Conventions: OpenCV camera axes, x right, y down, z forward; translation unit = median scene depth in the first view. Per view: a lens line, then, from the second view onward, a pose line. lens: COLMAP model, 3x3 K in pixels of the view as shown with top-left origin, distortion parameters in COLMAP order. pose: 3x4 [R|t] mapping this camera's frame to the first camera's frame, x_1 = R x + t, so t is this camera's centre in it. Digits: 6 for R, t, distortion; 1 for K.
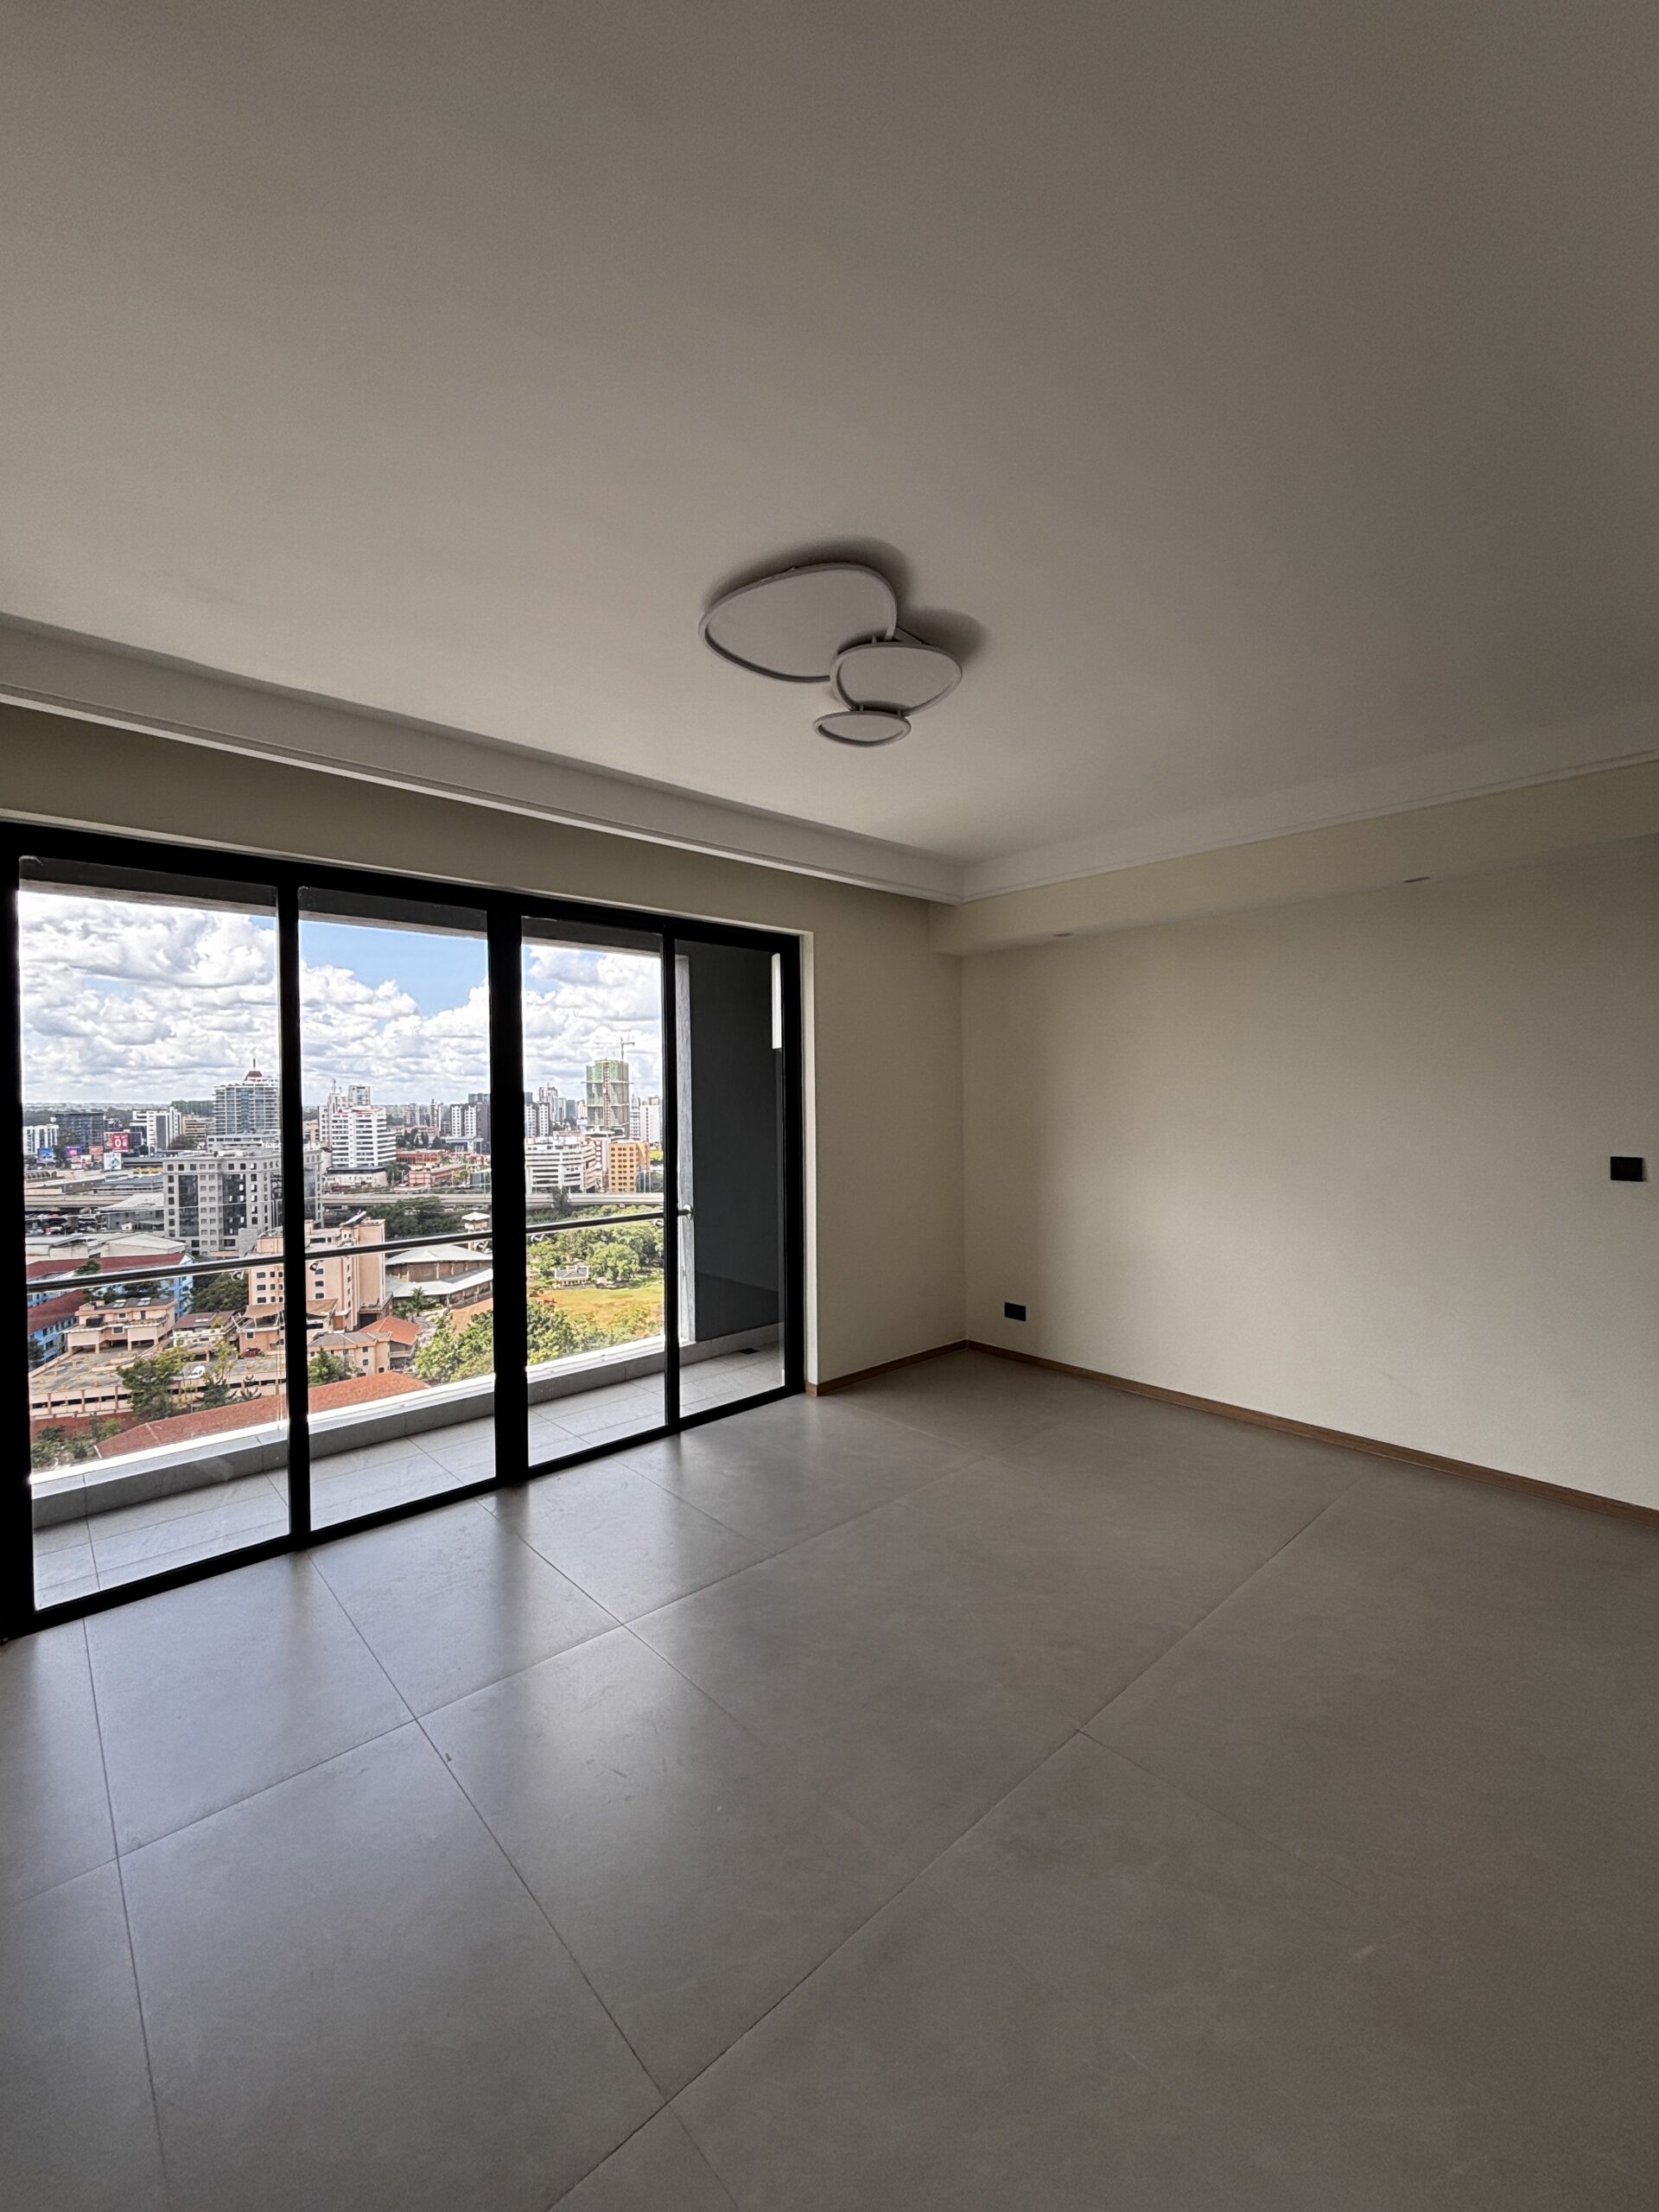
lens RADIAL K [[883.9, 0, 827.4], [0, 883.9, 1114.1], [0, 0, 1]] dist [-0.006369, 0.000904]
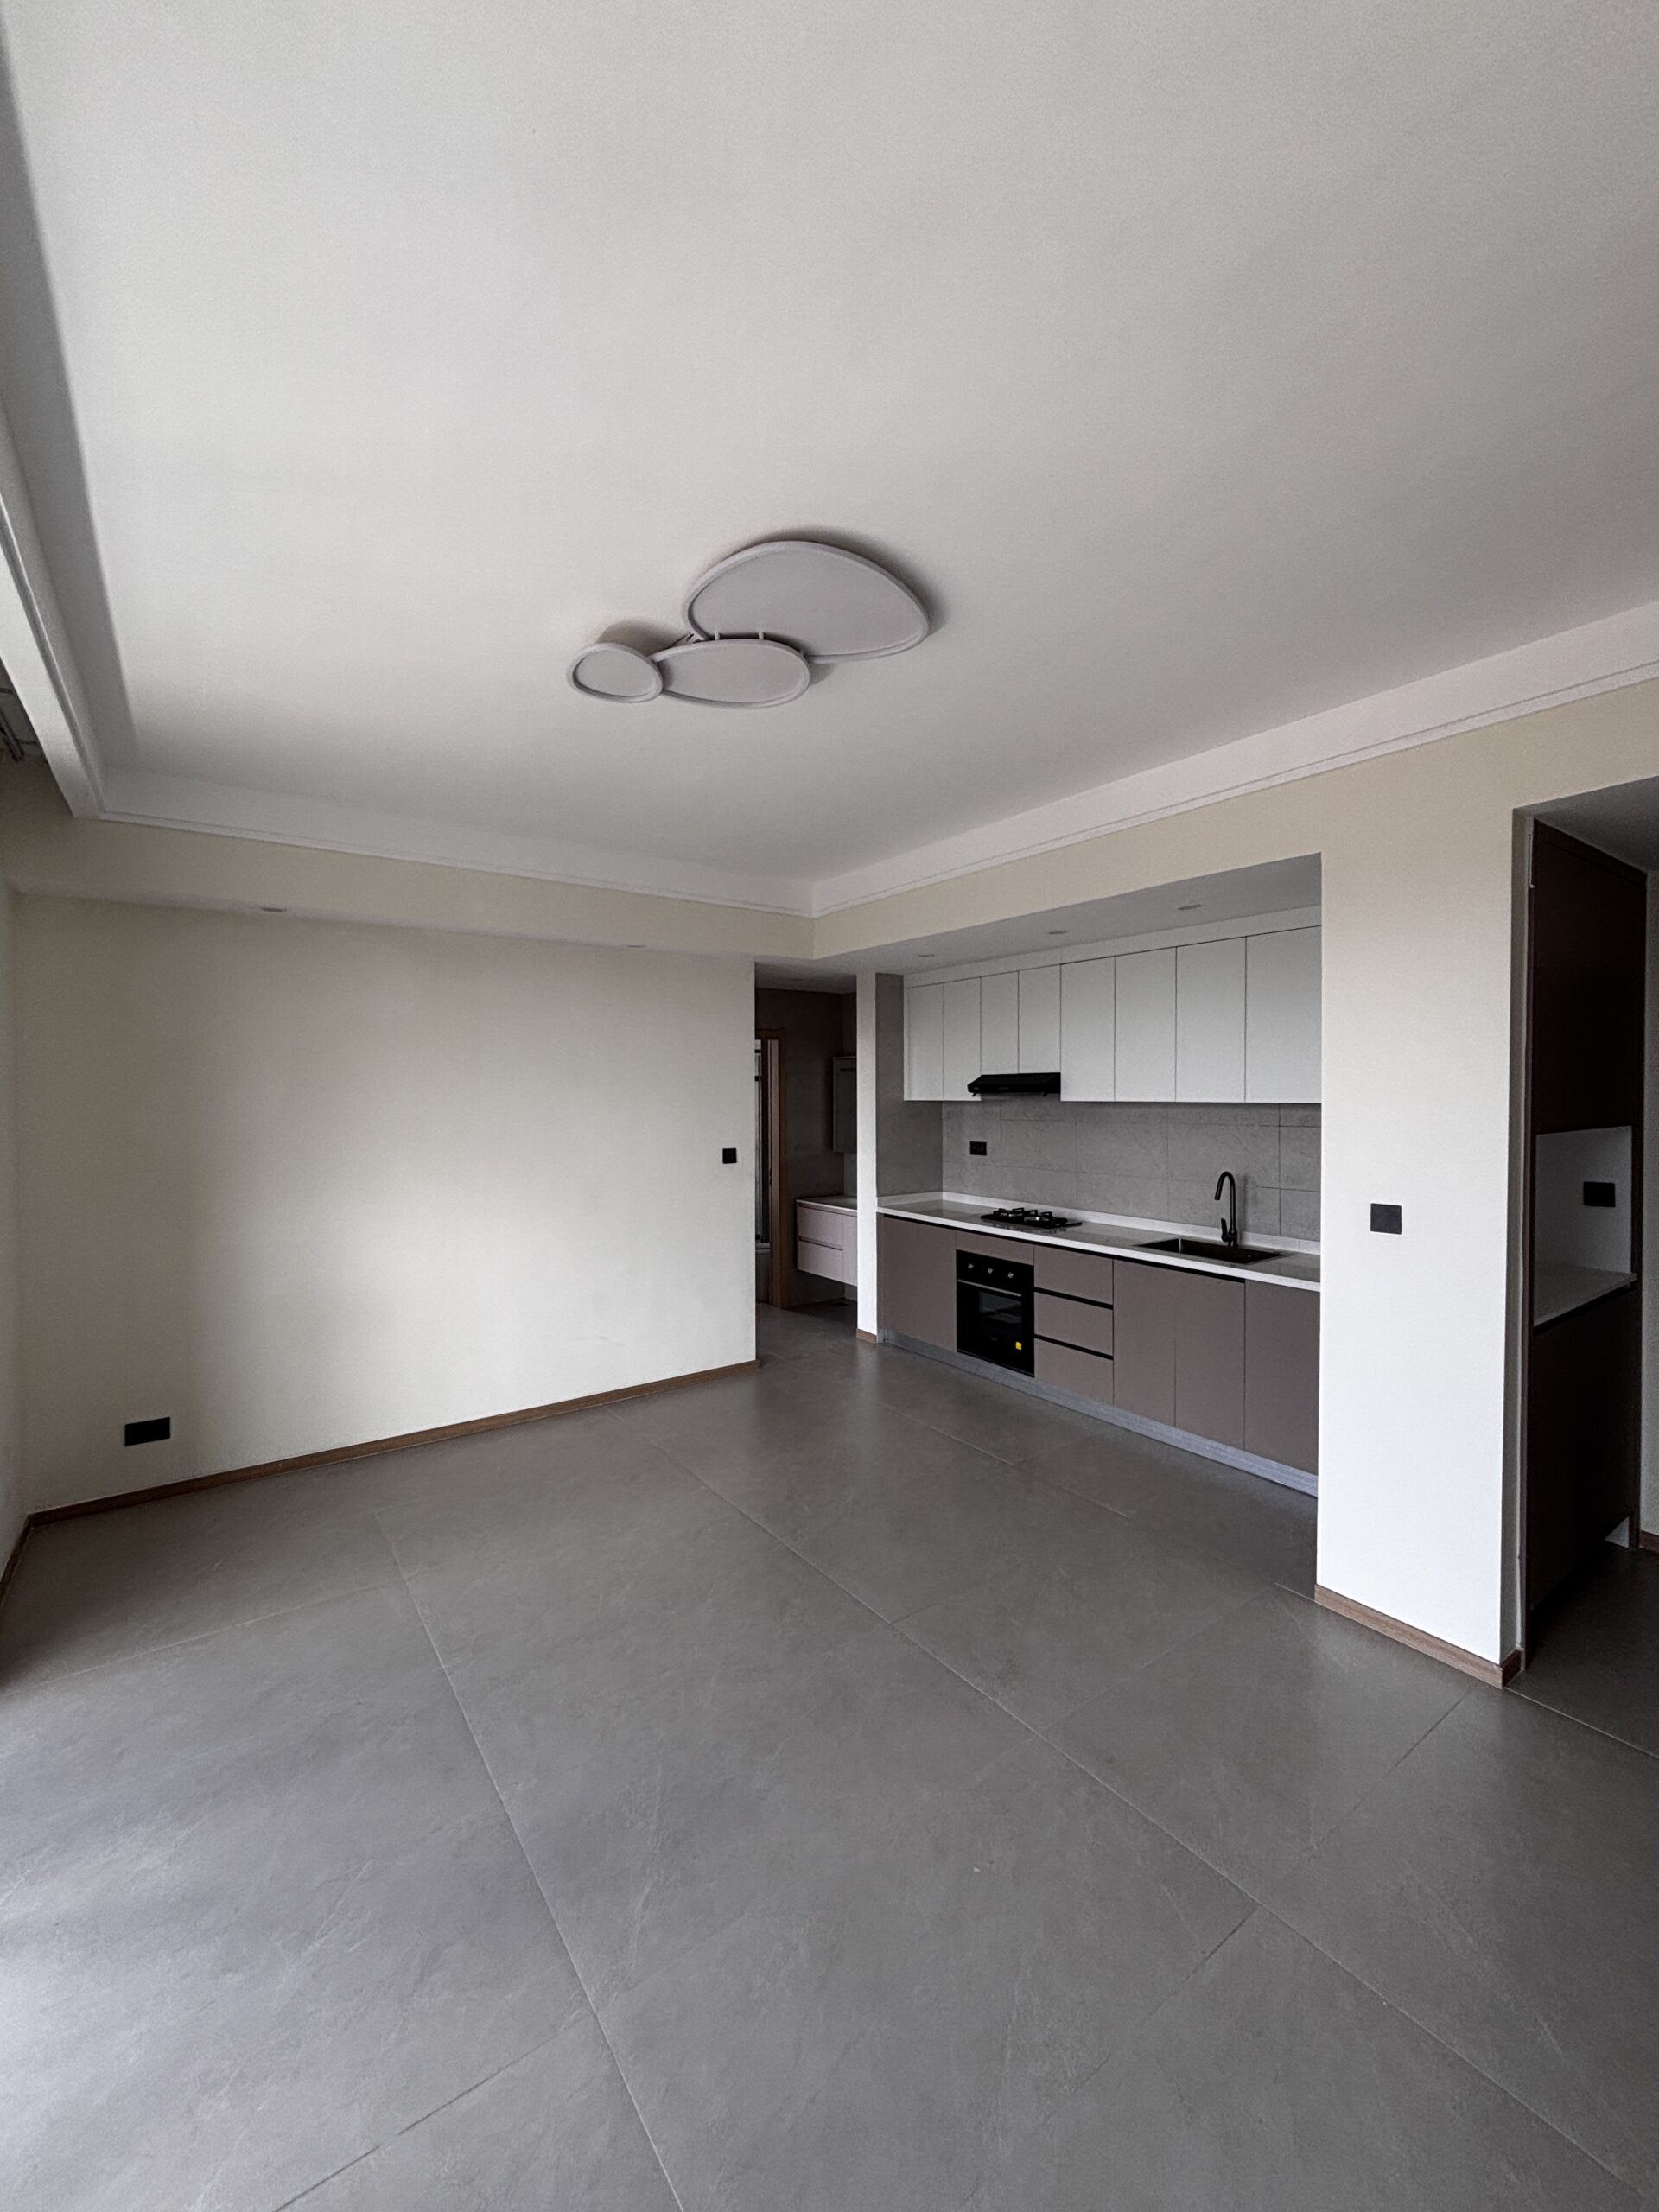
lens RADIAL K [[883.9, 0, 828.9], [0, 883.9, 1118.4], [0, 0, 1]] dist [-0.006369, 0.000904]
pose [[0.126757, -0.022892, 0.991670, -0.461909], [0.028927, 0.999394, 0.019373, -0.021612], [-0.991512, 0.026231, 0.127342, 0.437549]]
